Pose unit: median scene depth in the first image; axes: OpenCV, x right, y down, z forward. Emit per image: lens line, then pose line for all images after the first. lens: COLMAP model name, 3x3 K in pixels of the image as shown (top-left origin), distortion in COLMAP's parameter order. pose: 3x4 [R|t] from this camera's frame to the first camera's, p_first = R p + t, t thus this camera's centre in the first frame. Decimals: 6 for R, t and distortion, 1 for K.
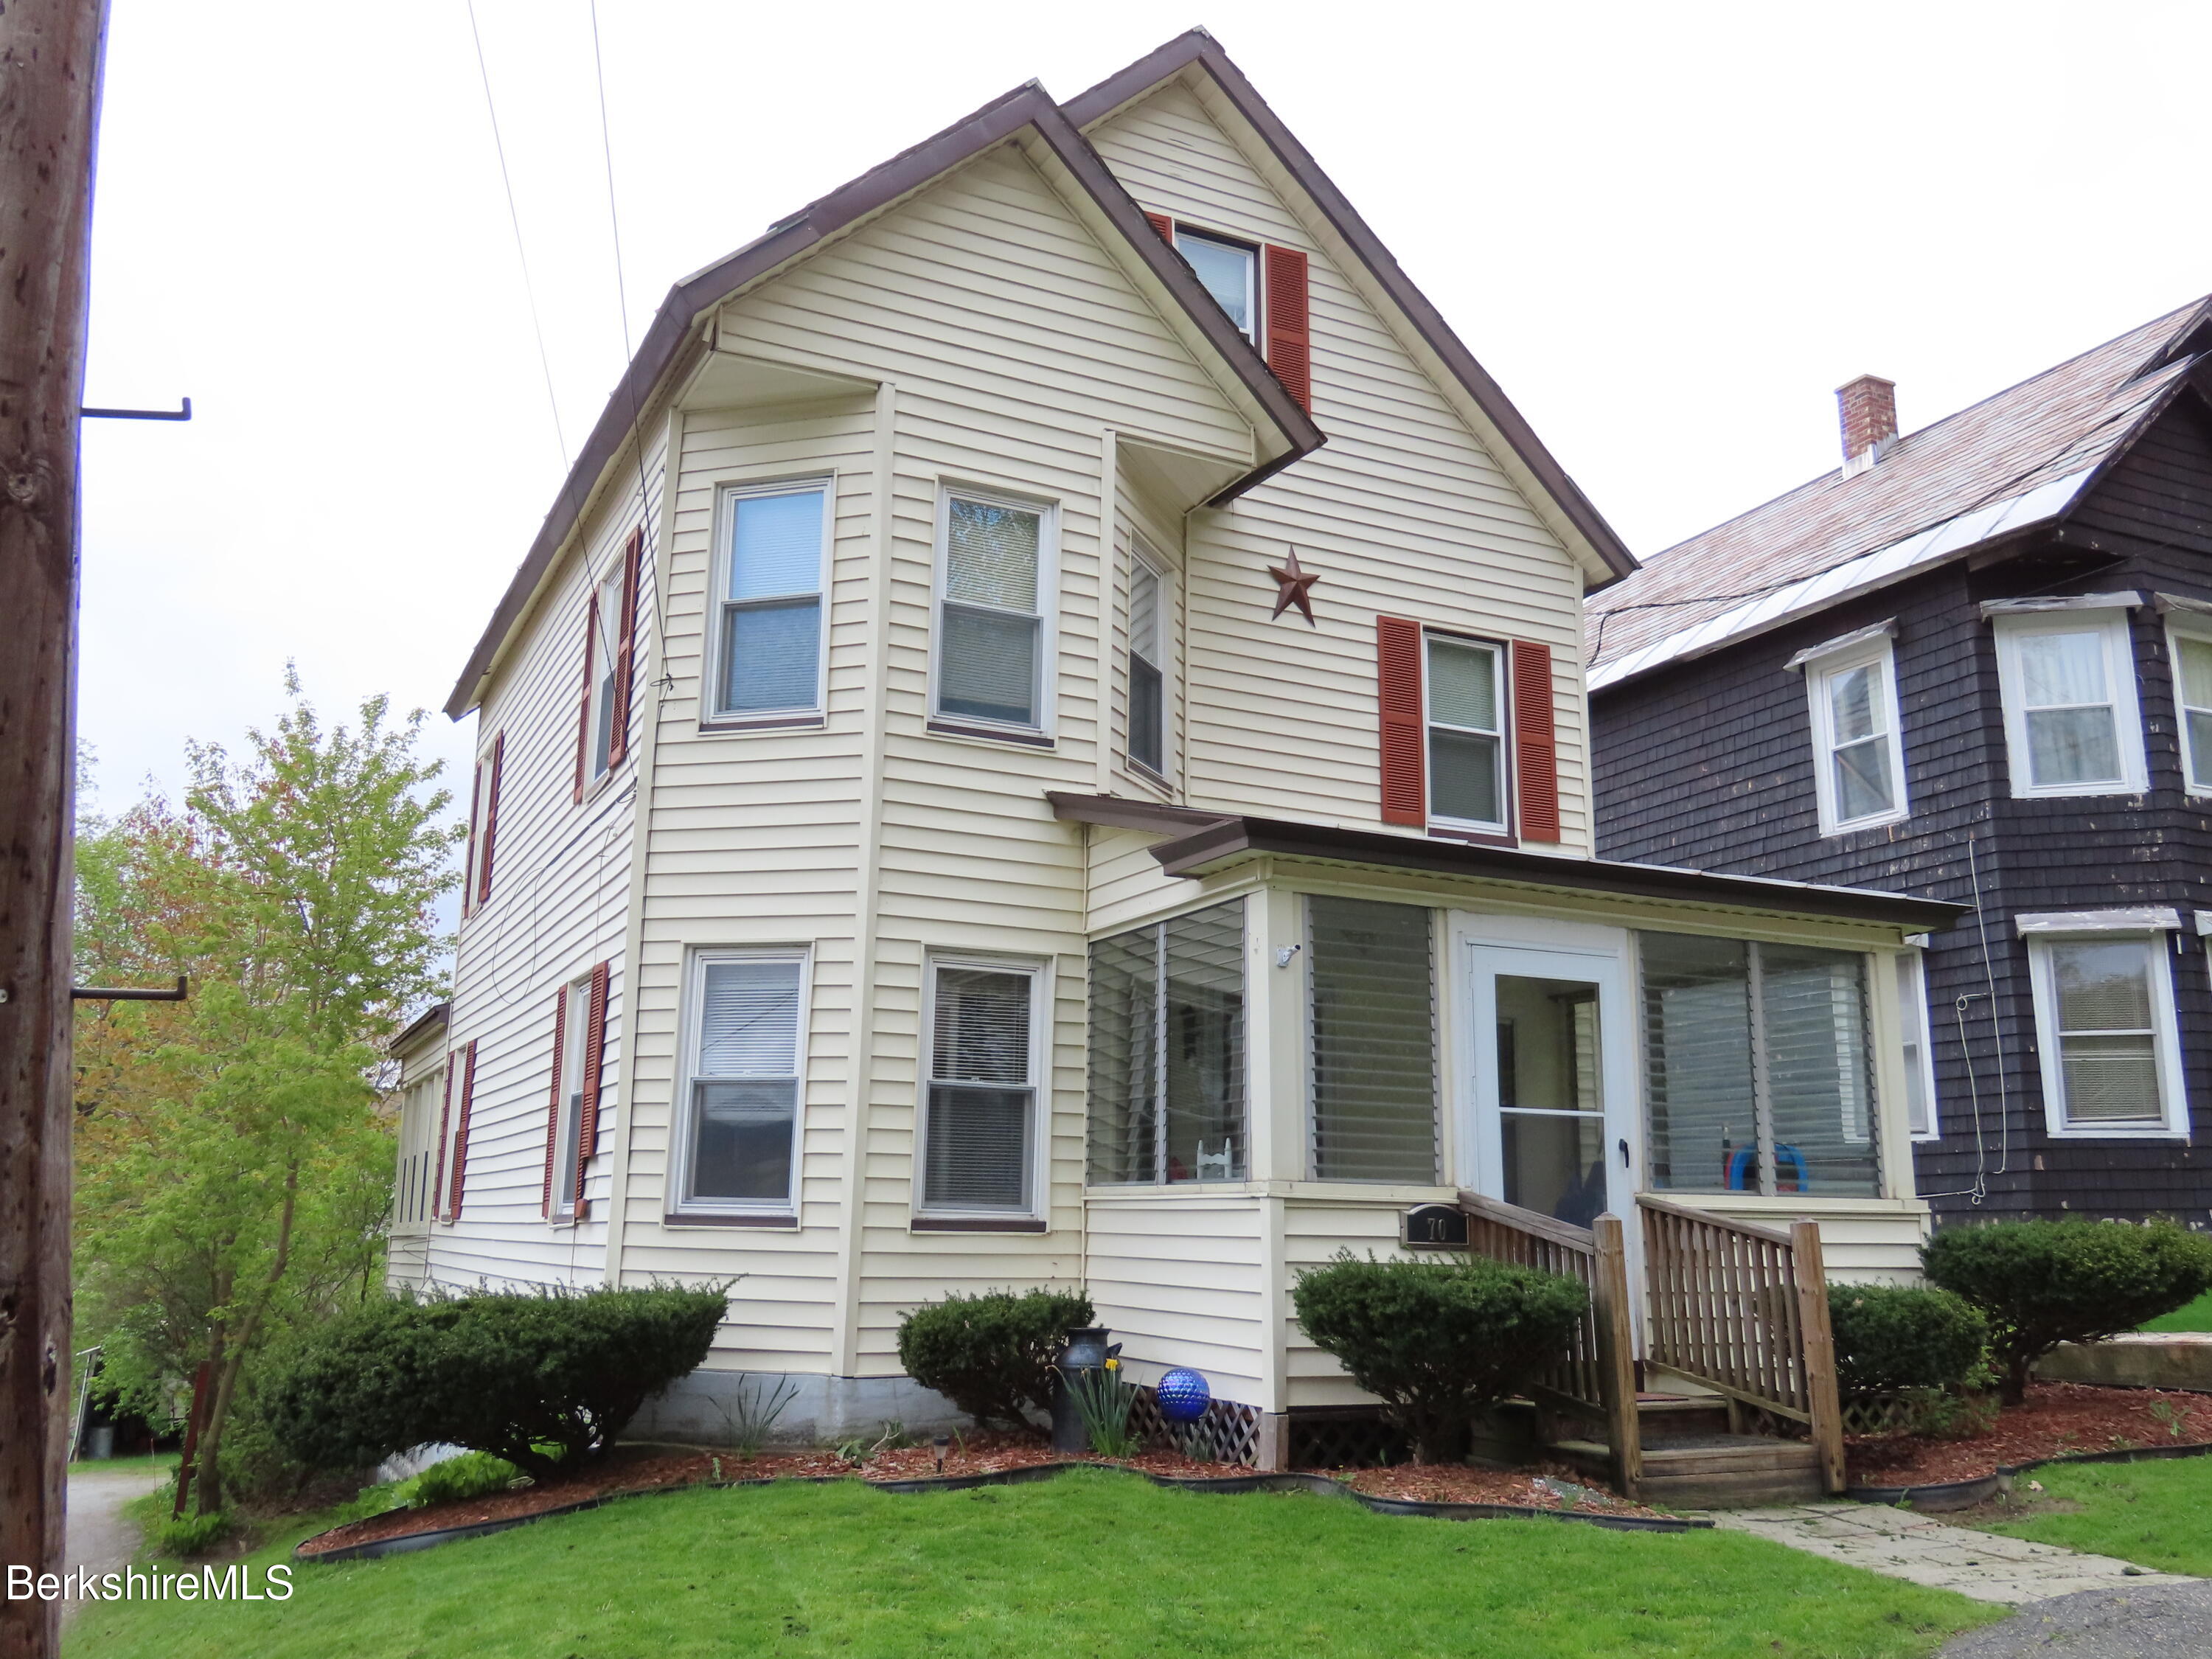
lens RADIAL K [[1886.1, 0, 1116.5], [0, 1886.1, 825.4], [0, 0, 1]] dist [-0.015811, -0.003283]
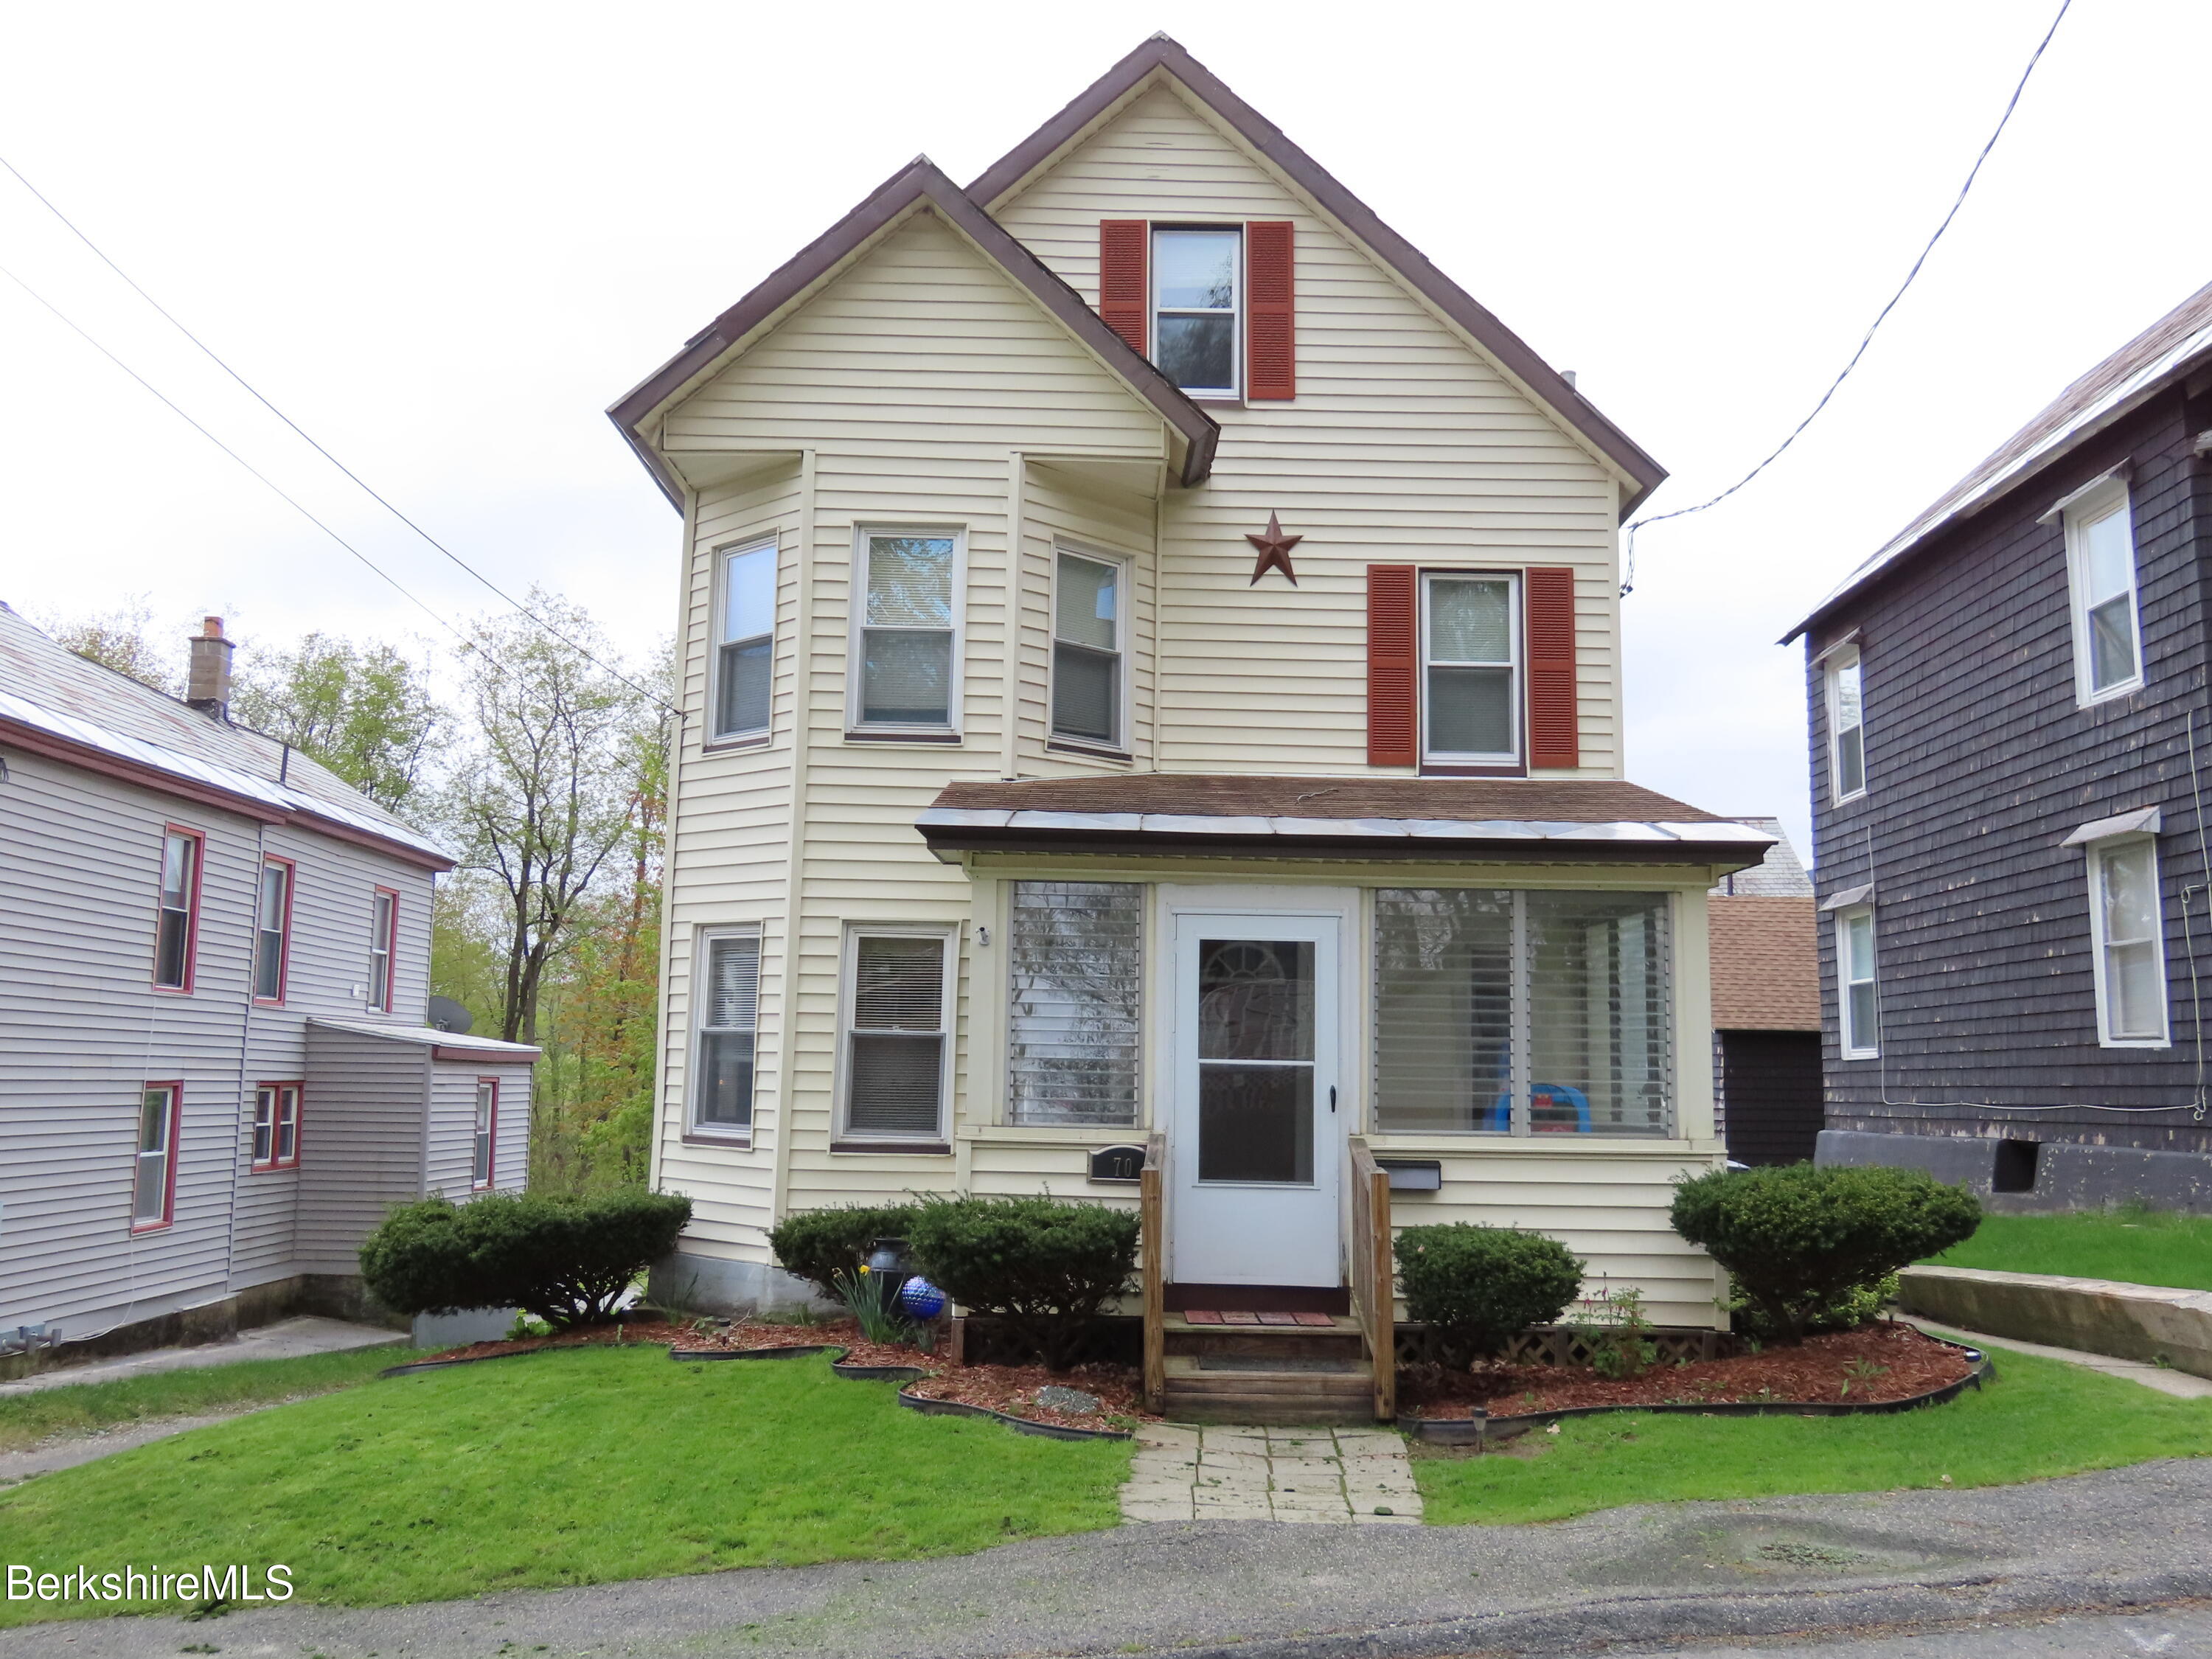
lens RADIAL K [[1886.1, 0, 1110.0], [0, 1886.1, 828.3], [0, 0, 1]] dist [-0.015811, -0.003283]
pose [[0.899111, -0.054457, -0.434321, 0.528944], [0.088254, 0.994407, 0.058017, -0.045865], [0.428732, -0.090495, 0.898888, -0.014178]]
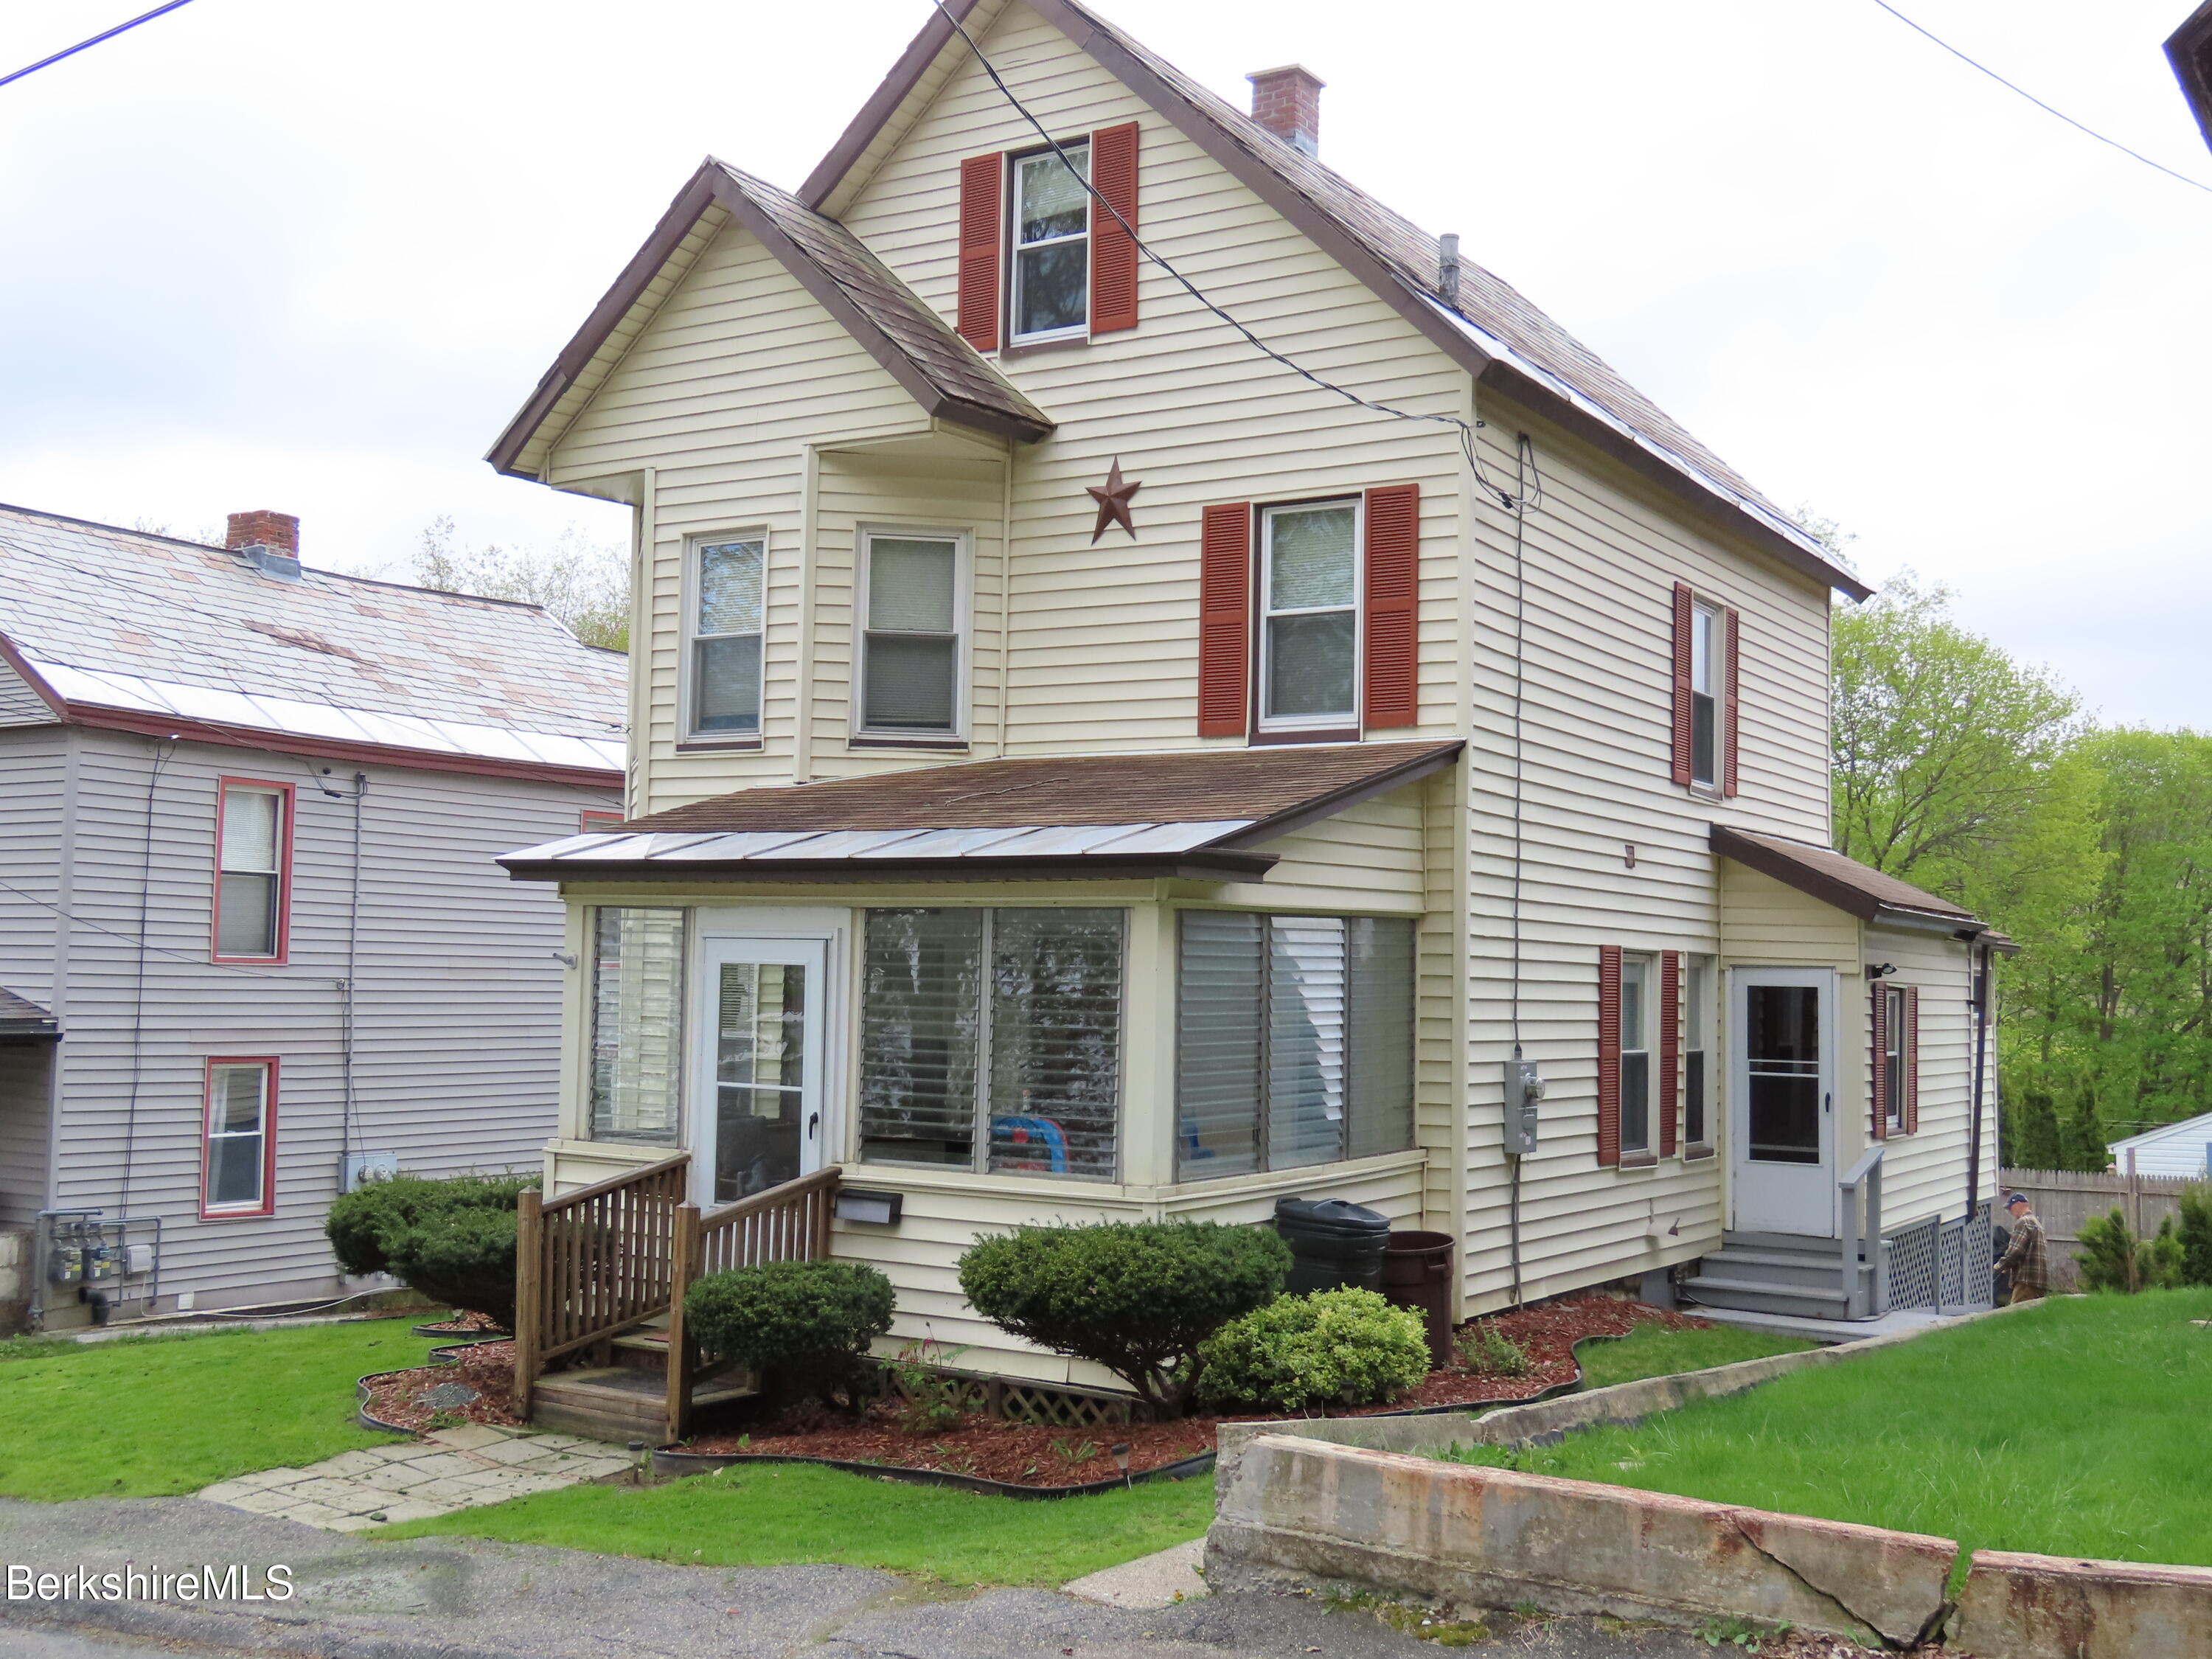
lens RADIAL K [[2313.8, 0, 1106.1], [0, 2313.8, 824.9], [0, 0, 1]] dist [-0.023108, 0.000000]
pose [[0.522094, -0.056480, -0.851016, 1.232136], [0.171283, 0.984420, 0.039747, -0.014050], [0.835512, -0.166516, 0.523633, 0.402057]]
